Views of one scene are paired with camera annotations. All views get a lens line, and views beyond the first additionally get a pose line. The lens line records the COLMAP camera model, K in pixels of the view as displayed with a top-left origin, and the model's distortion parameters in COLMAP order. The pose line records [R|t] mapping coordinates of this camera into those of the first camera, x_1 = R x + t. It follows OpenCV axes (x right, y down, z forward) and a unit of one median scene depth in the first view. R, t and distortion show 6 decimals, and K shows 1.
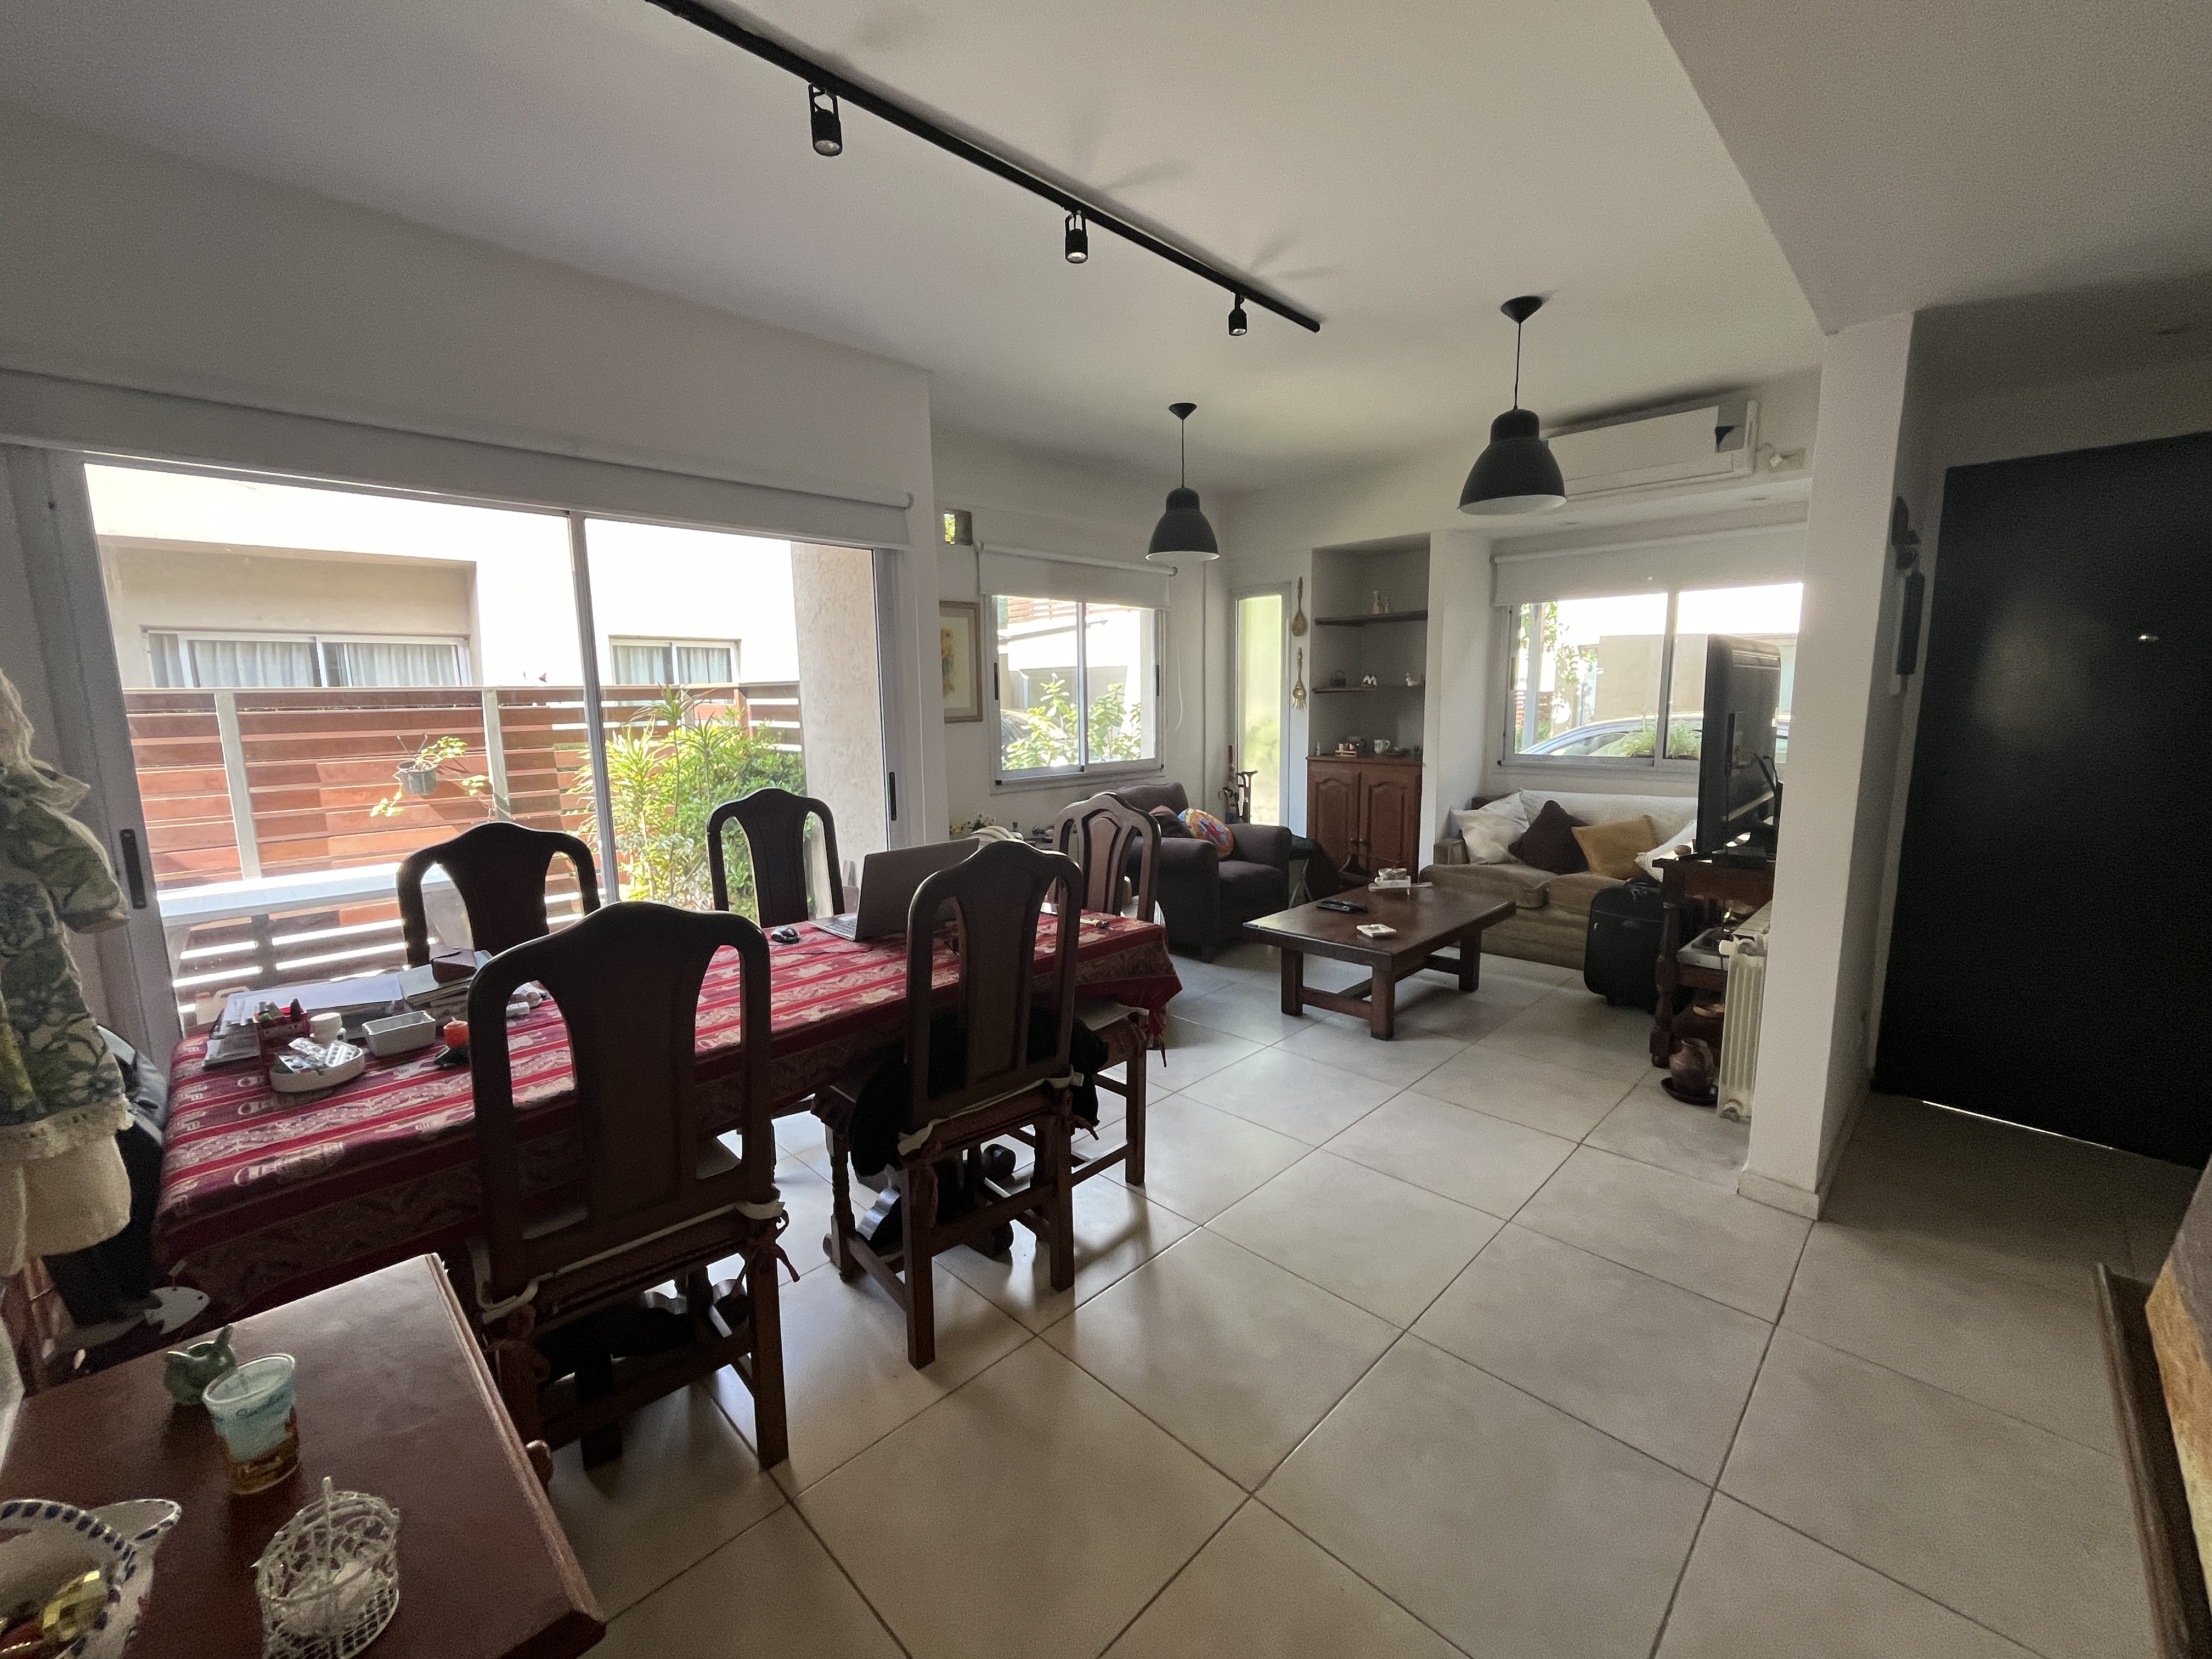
lens RADIAL K [[901.9, 0, 1099.3], [0, 901.9, 829.9], [0, 0, 1]] dist [-0.002957, -0.000410]
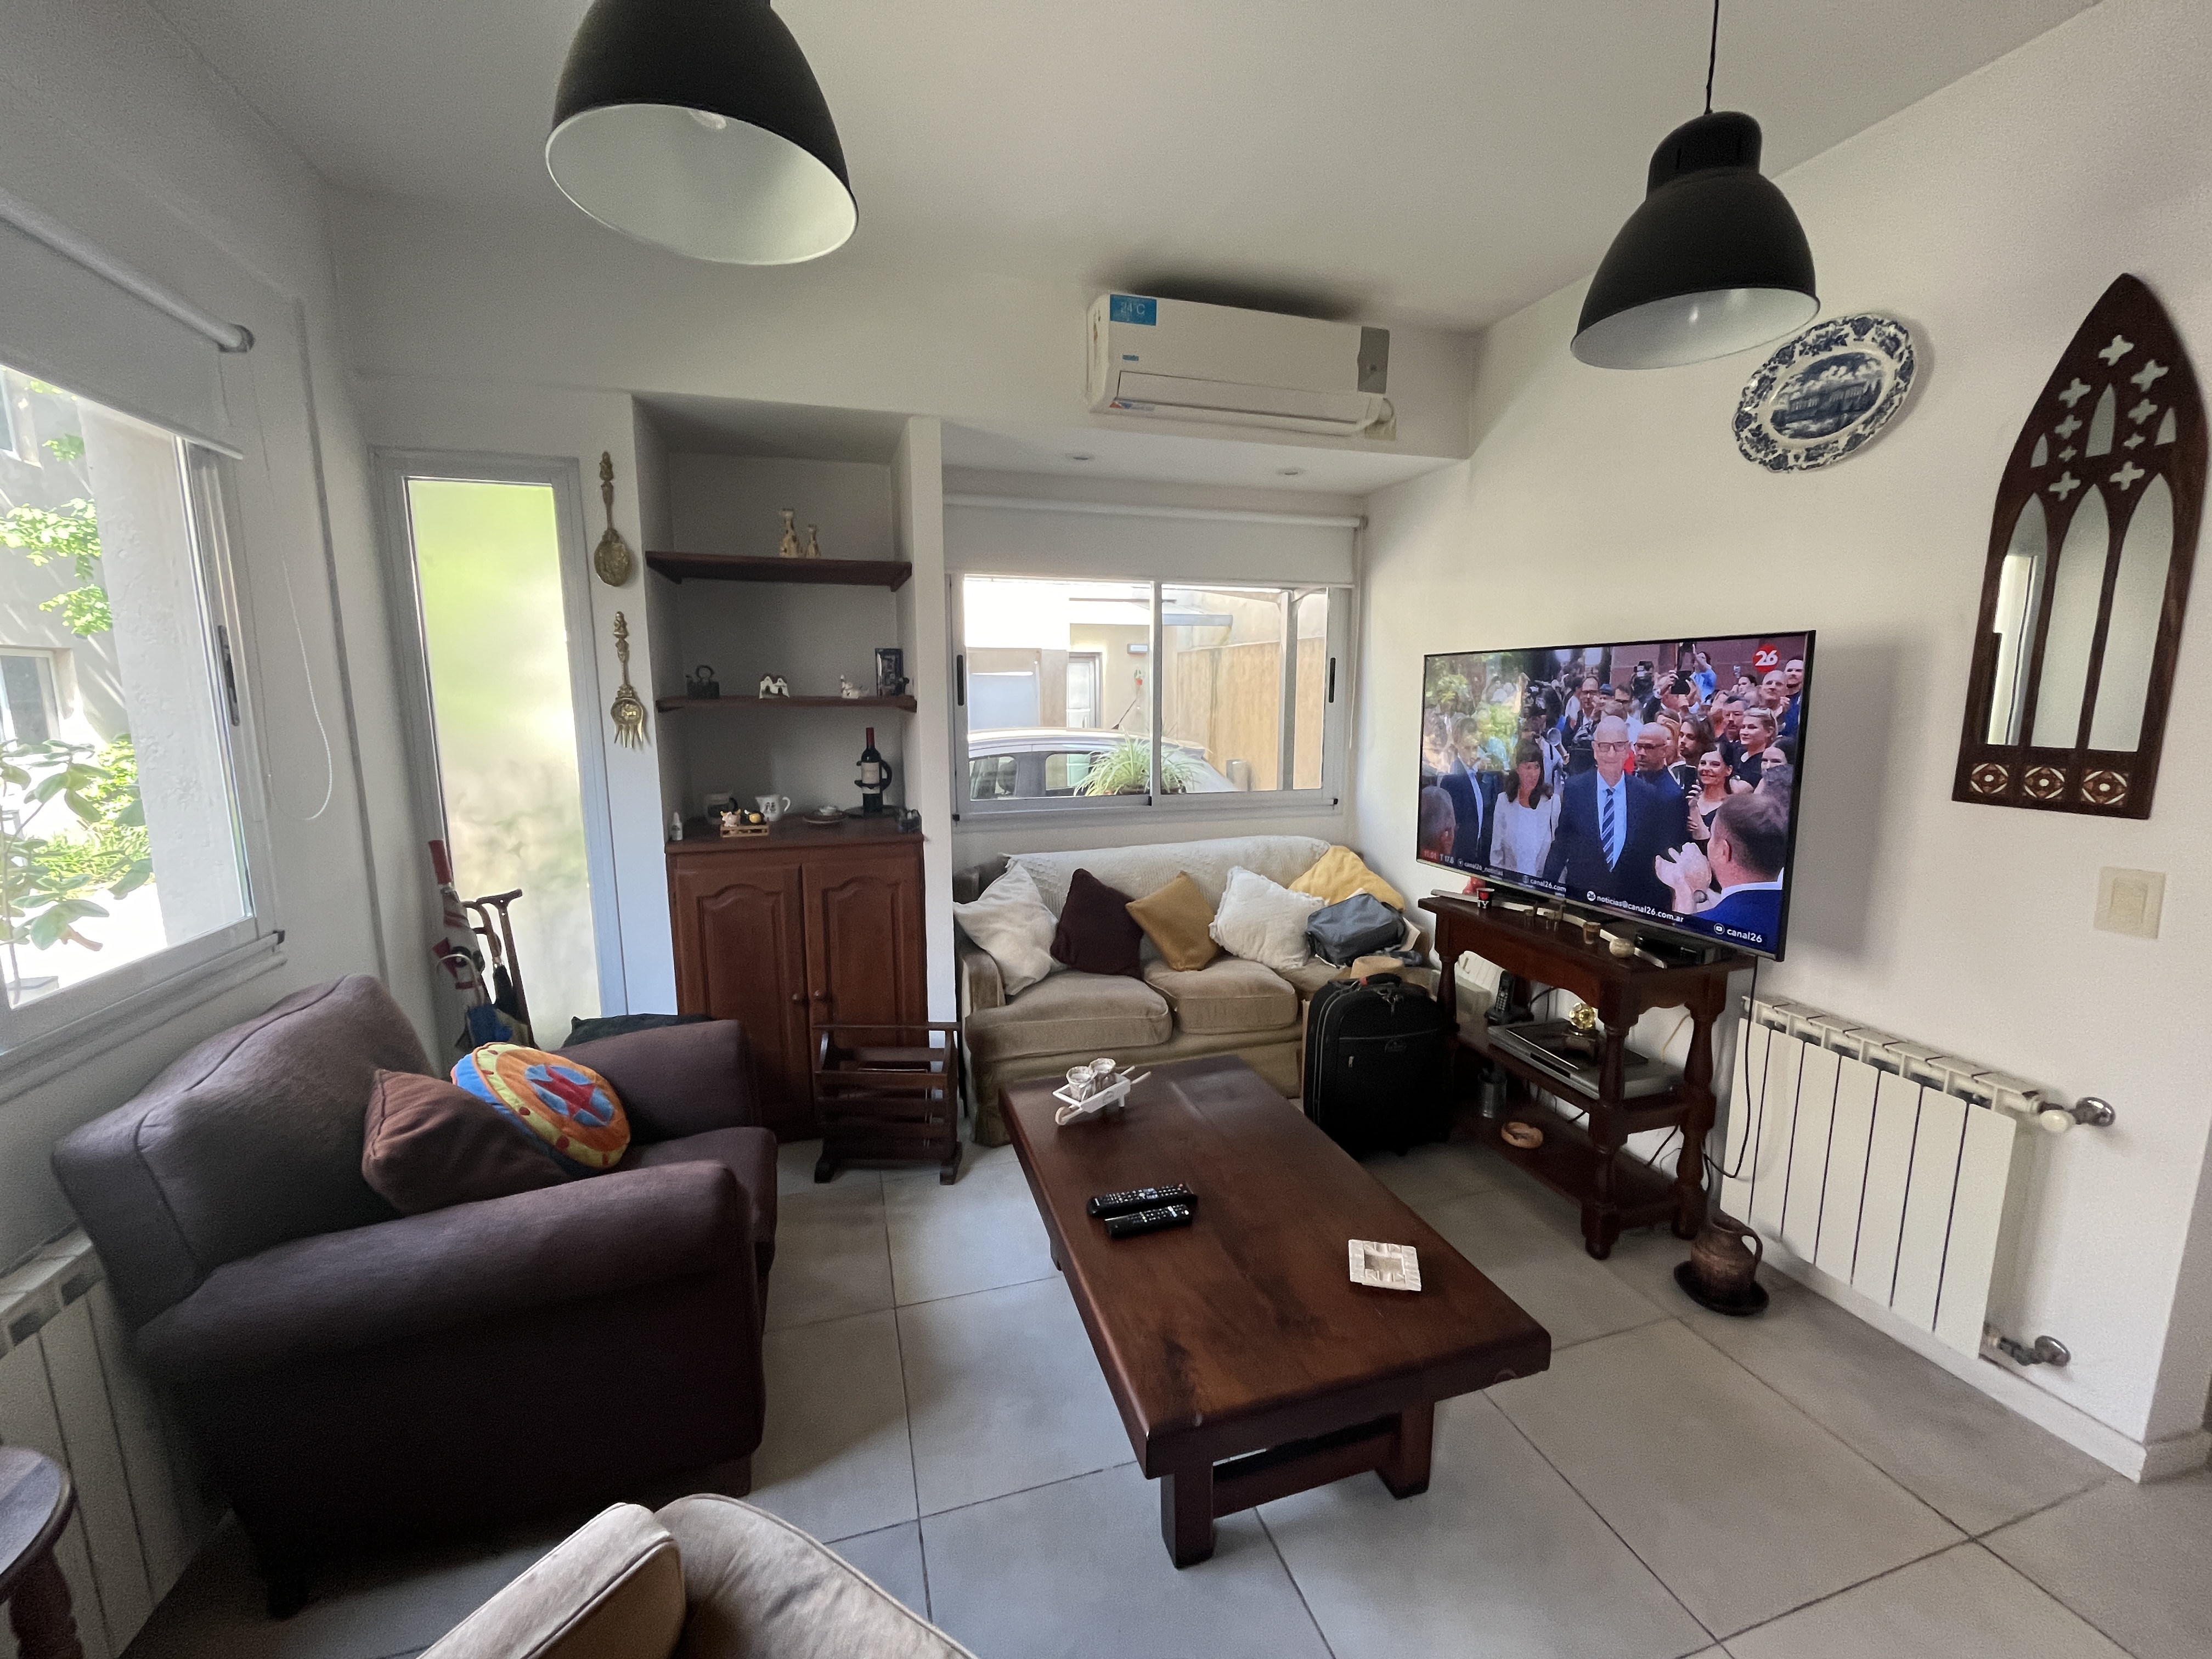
lens RADIAL K [[907.4, 0, 1106.4], [0, 907.4, 826.2], [0, 0, 1]] dist [-0.001904, 0.000031]
pose [[0.467803, -0.118965, 0.875790, -0.093931], [0.127582, 0.989611, 0.066279, -0.118354], [-0.874576, 0.080730, 0.478121, 0.720696]]
